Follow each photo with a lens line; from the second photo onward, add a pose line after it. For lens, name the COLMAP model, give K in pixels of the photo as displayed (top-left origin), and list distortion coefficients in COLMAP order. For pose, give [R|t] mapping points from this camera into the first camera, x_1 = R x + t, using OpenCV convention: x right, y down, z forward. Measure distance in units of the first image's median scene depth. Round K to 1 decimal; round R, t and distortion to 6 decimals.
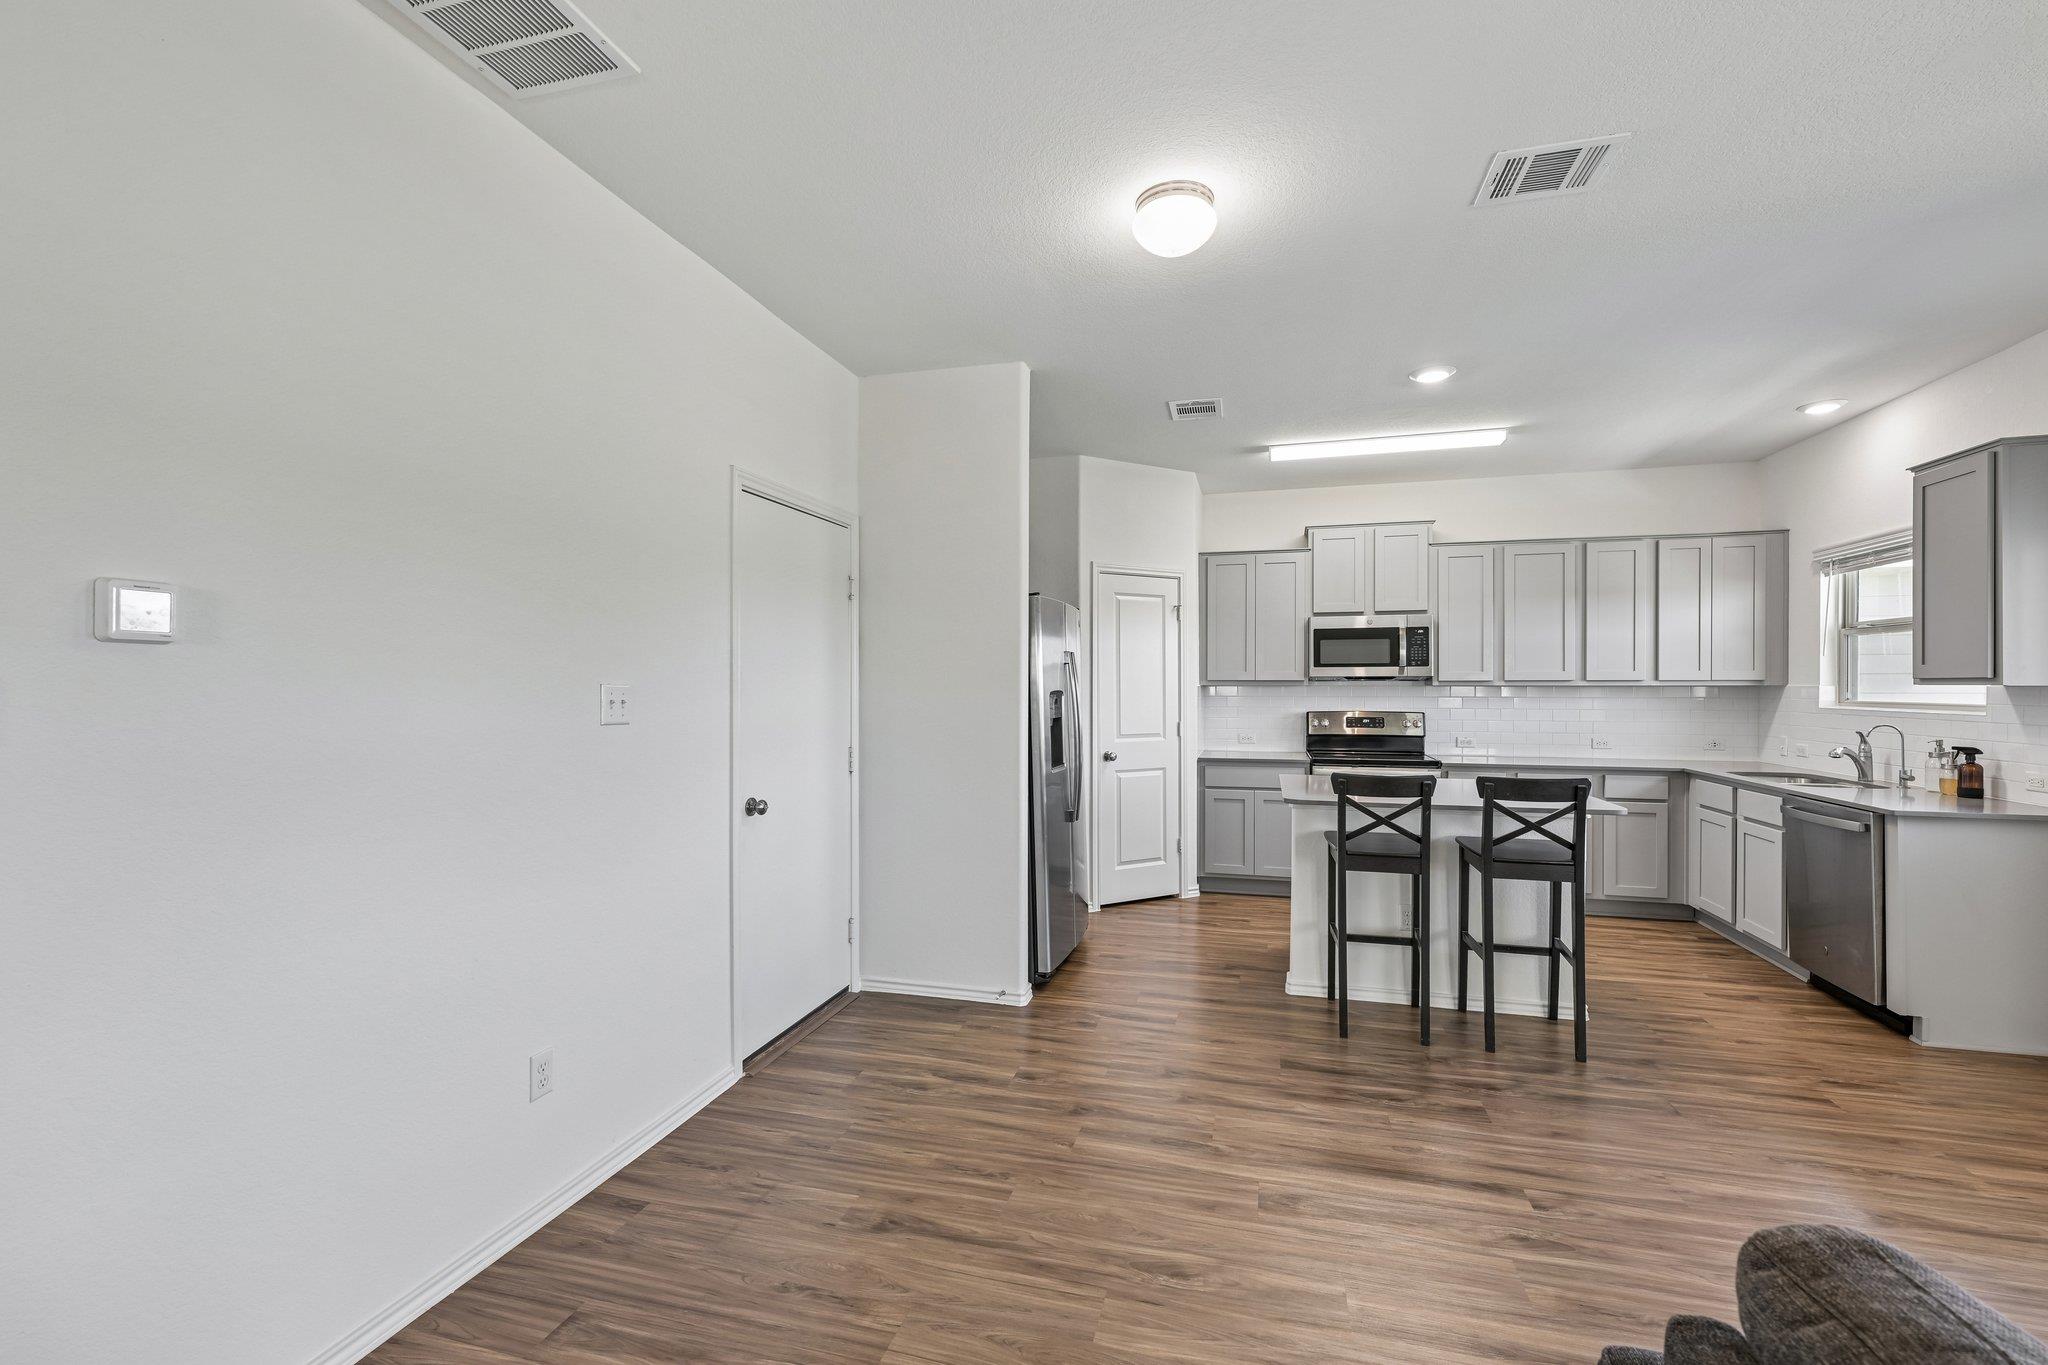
lens RADIAL K [[871.1, 0, 1024.5], [0, 871.1, 688.8], [0, 0, 1]] dist [-0.000061, 0.000424]
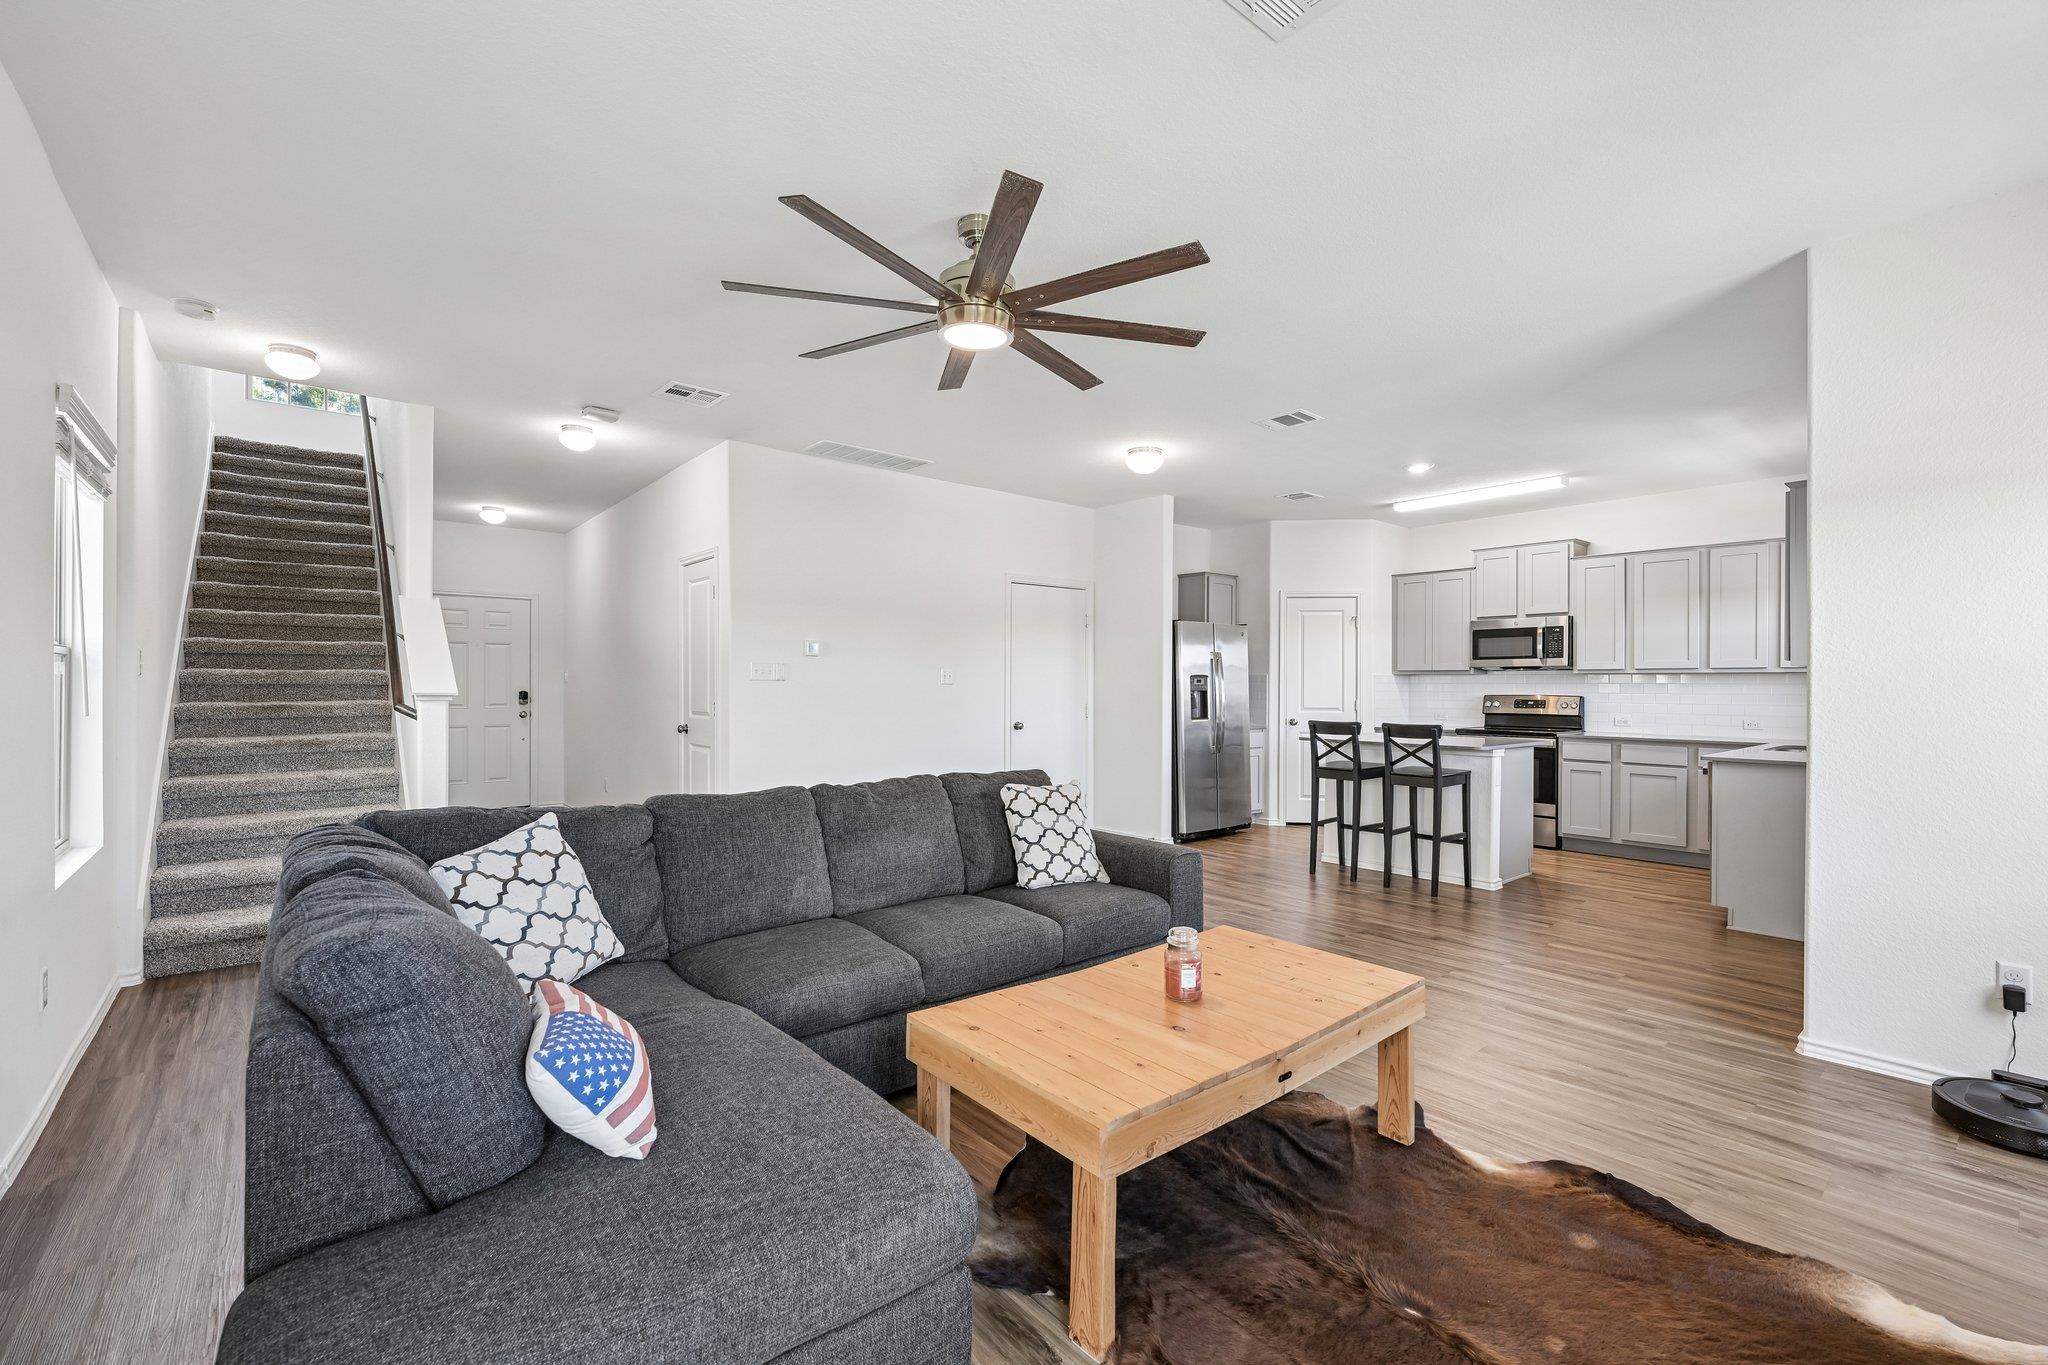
lens RADIAL K [[864.6, 0, 1023.8], [0, 864.6, 684.1], [0, 0, 1]] dist [0.000664, 0.000069]
pose [[0.825954, 0.002428, -0.563732, 0.620165], [-0.006068, 0.999971, -0.004584, 0.025953], [0.563705, 0.007207, 0.825945, -0.529381]]
